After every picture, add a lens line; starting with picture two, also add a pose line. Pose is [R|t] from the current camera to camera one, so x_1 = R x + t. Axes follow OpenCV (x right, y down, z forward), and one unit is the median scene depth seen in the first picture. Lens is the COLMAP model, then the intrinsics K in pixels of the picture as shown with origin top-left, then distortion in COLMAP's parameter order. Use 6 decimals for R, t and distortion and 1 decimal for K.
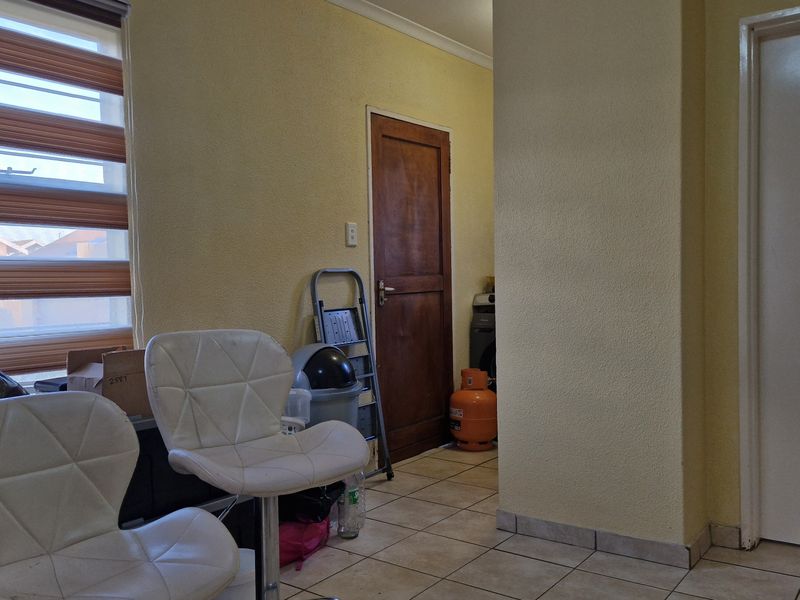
lens RADIAL K [[717.4, 0, 399.3], [0, 717.4, 301.1], [0, 0, 1]] dist [0.013027, 0.001453]
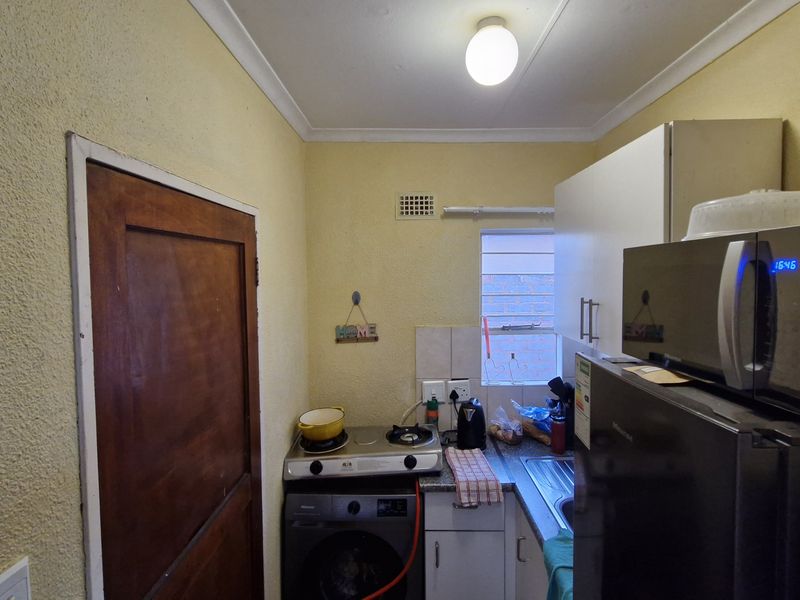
lens RADIAL K [[417.5, 0, 402.1], [0, 417.5, 296.0], [0, 0, 1]] dist [0.003323, -0.000753]
pose [[0.811996, -0.010767, 0.583563, -0.032931], [0.001052, 0.999855, 0.016984, -0.192876], [-0.583661, -0.013177, 0.811890, 0.722792]]
